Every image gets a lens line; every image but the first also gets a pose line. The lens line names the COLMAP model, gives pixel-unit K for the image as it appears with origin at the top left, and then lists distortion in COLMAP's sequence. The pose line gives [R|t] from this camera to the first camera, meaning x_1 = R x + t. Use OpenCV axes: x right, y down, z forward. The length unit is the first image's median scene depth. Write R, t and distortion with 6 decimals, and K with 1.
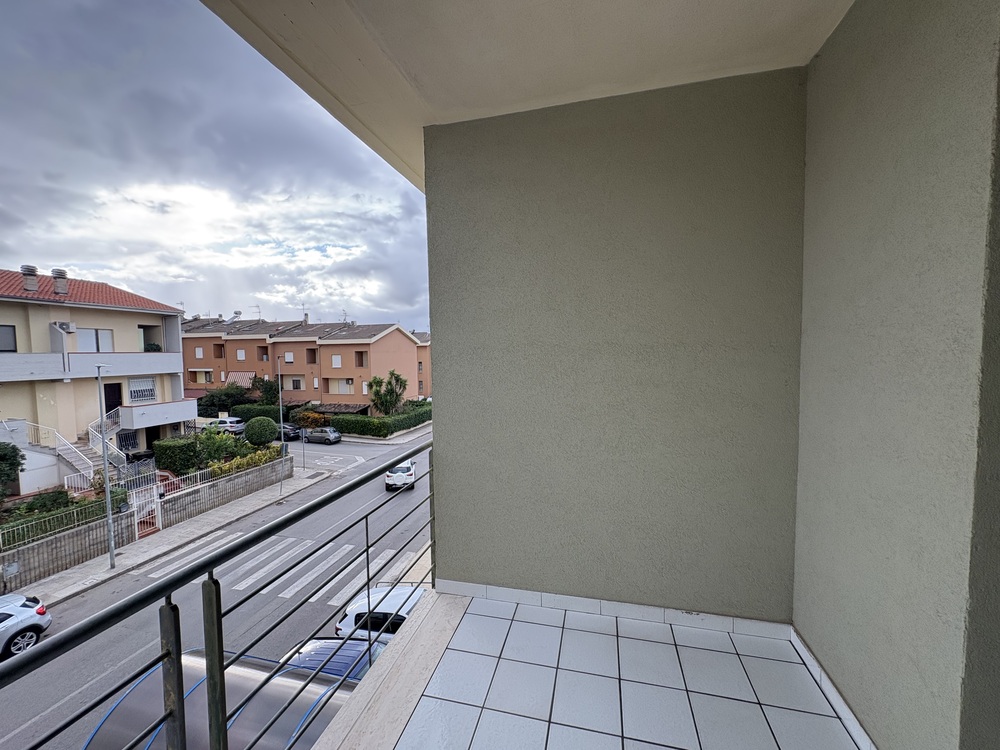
lens RADIAL K [[396.9, 0, 507.1], [0, 396.9, 374.3], [0, 0, 1]] dist [-0.002399, 0.000937]
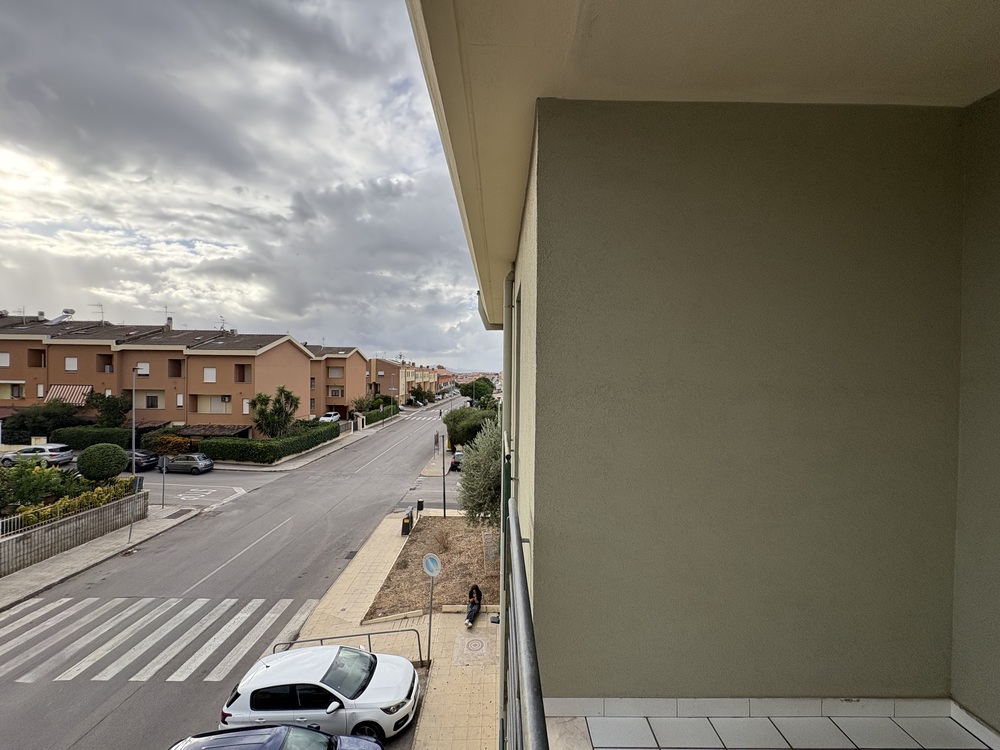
lens RADIAL K [[396.9, 0, 506.8], [0, 396.9, 376.6], [0, 0, 1]] dist [-0.002399, 0.000937]
pose [[0.968397, 0.024018, 0.248254, -0.033268], [-0.013998, 0.999017, -0.042049, -0.004164], [-0.249020, 0.037245, 0.967782, 0.022687]]
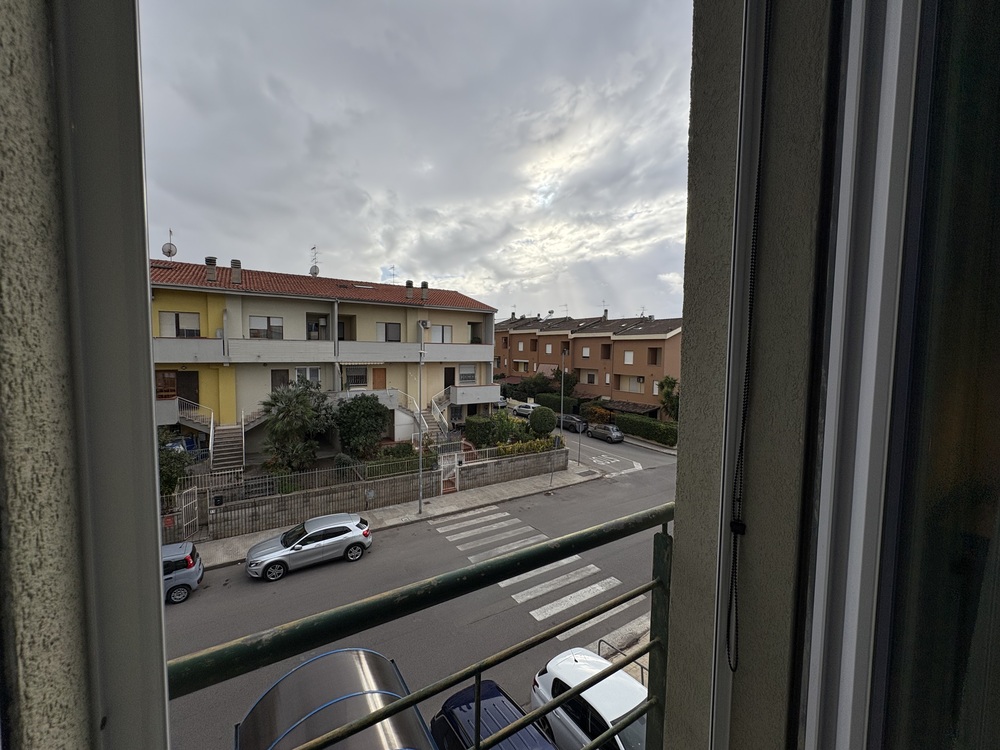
lens RADIAL K [[396.9, 0, 496.0], [0, 396.9, 381.6], [0, 0, 1]] dist [-0.002399, 0.000937]
pose [[0.718552, 0.081555, -0.690675, 0.011121], [-0.064385, 0.996636, 0.050699, -0.005338], [0.692487, 0.008039, 0.721386, 0.124706]]
